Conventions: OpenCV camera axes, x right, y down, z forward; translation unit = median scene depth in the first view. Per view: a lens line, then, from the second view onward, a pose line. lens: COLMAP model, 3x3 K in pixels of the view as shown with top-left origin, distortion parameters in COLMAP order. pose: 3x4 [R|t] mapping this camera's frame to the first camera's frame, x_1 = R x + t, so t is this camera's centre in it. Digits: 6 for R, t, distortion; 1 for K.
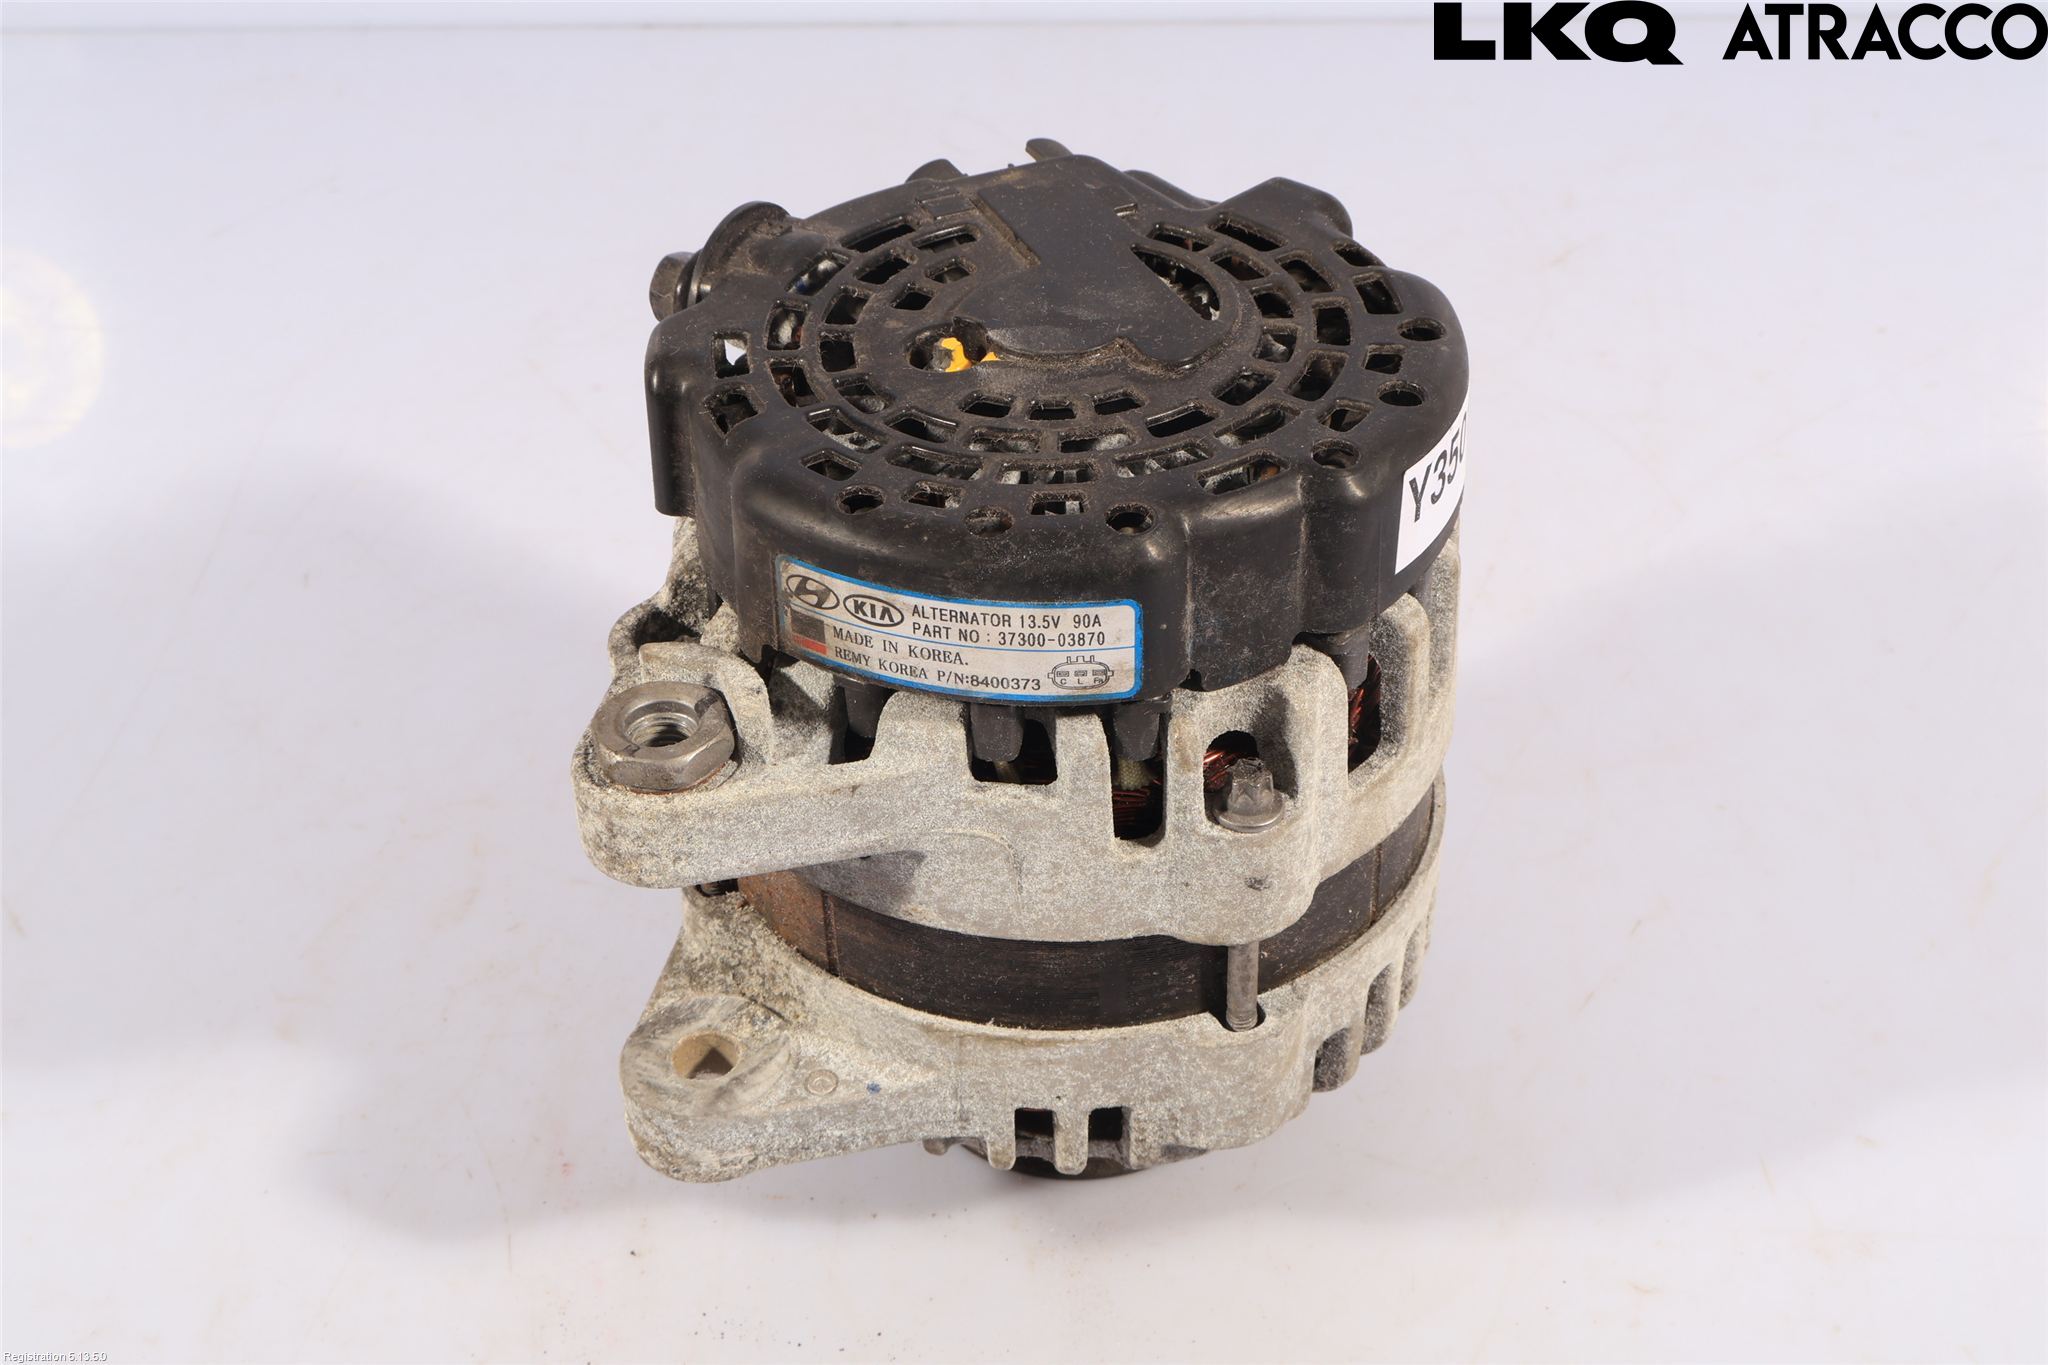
lens RADIAL K [[2708.5, 0, 1013.6], [0, 2708.5, 693.8], [0, 0, 1]] dist [0.008412, 0.000000]
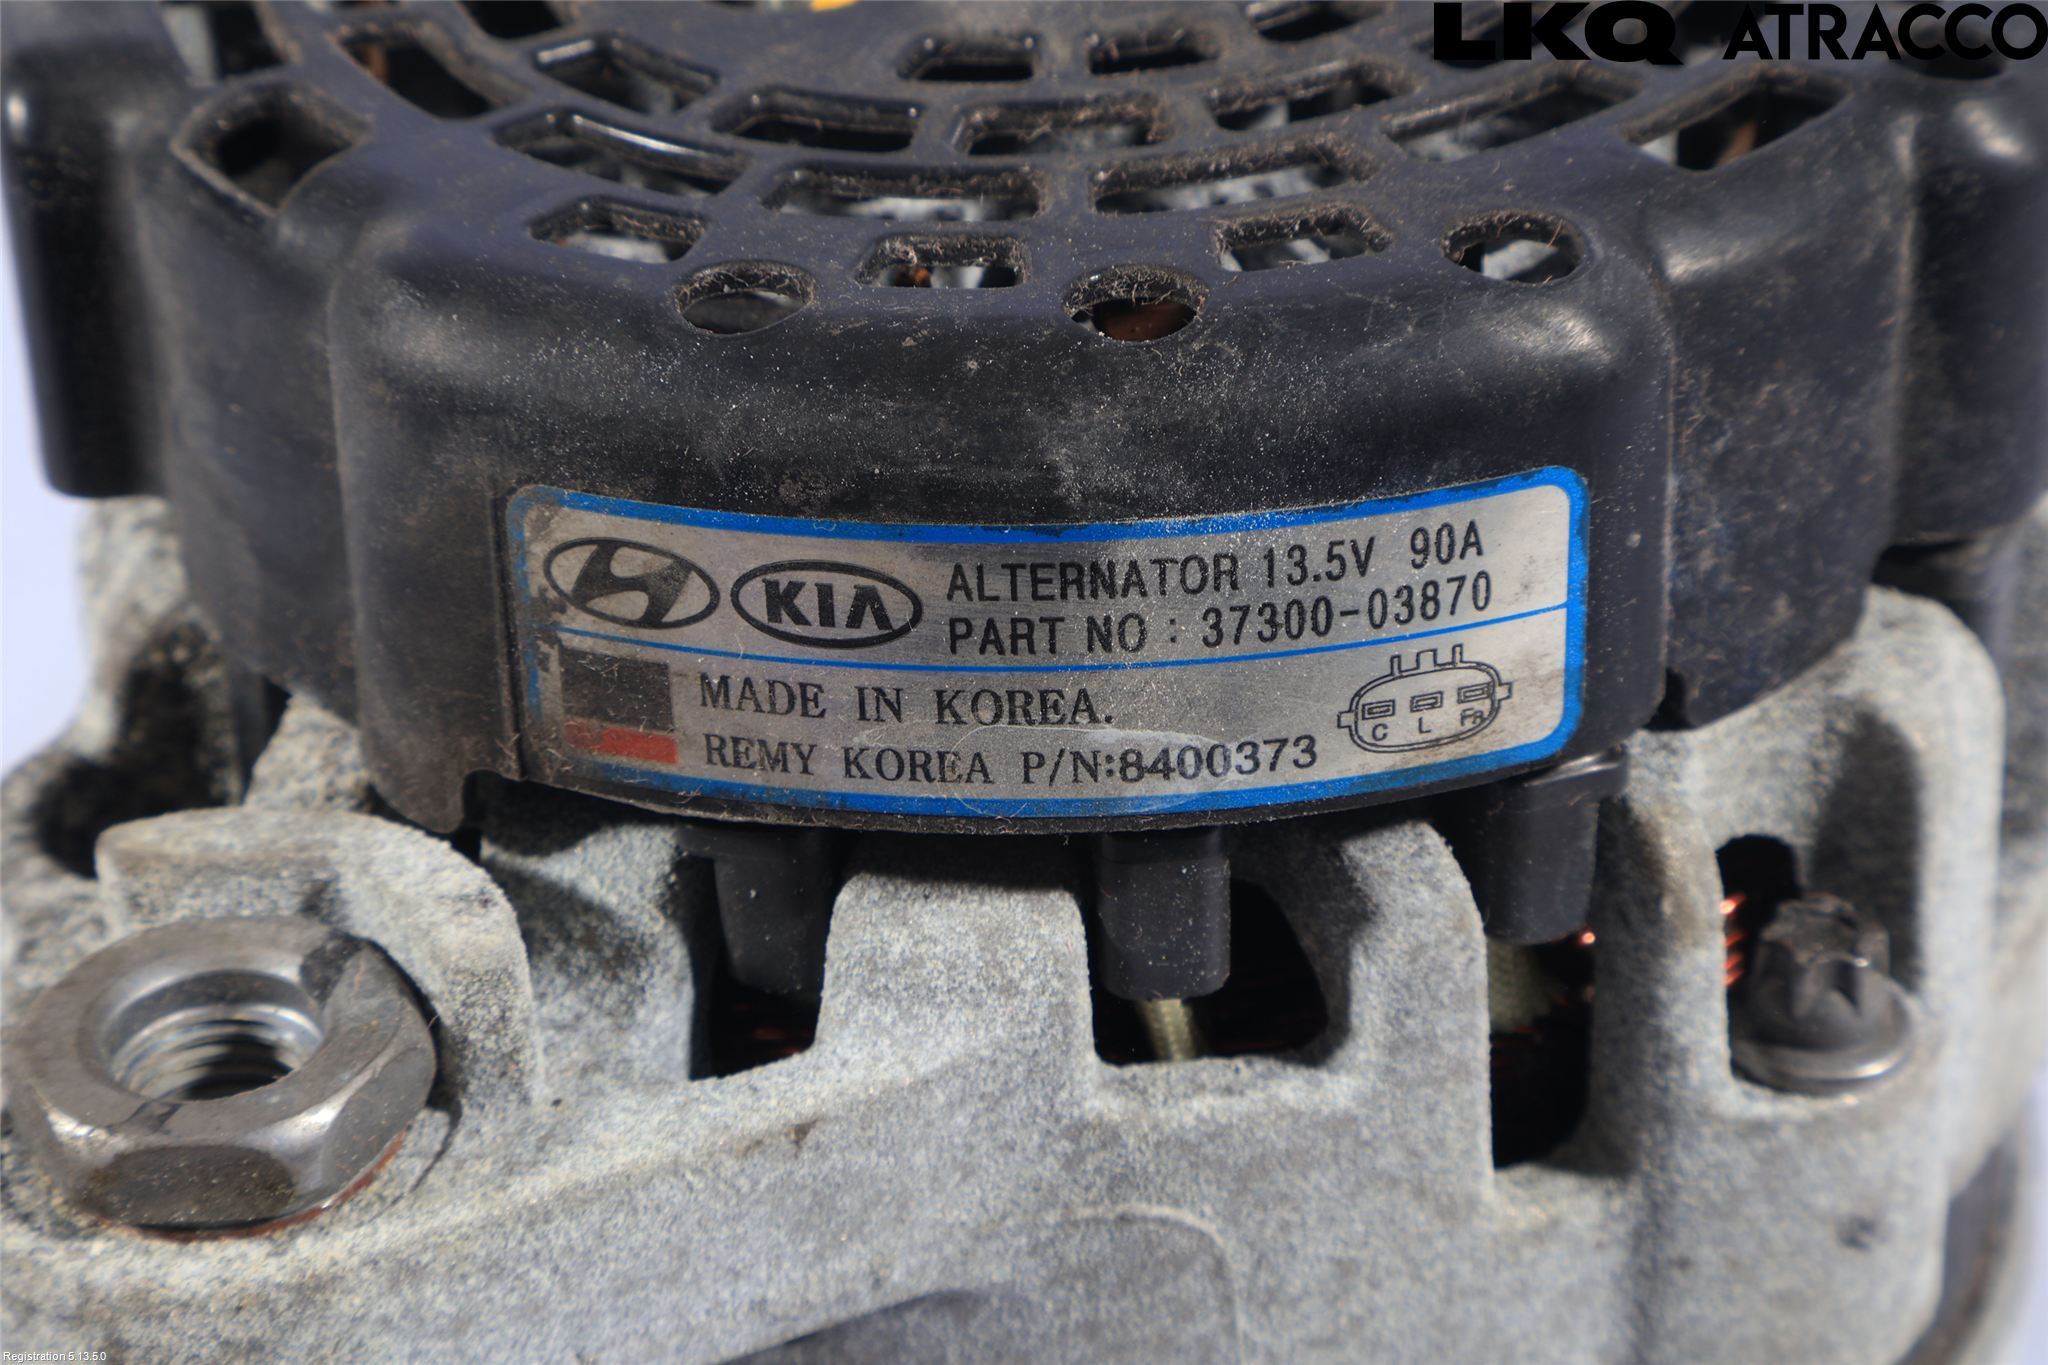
lens RADIAL K [[4314.8, 0, 1021.6], [0, 4314.8, 678.2], [0, 0, 1]] dist [0.027495, 0.000000]
pose [[0.969789, -0.129134, 0.206965, -0.139216], [0.149493, 0.985025, -0.085894, 0.029219], [-0.192774, 0.114239, 0.974571, 0.441082]]
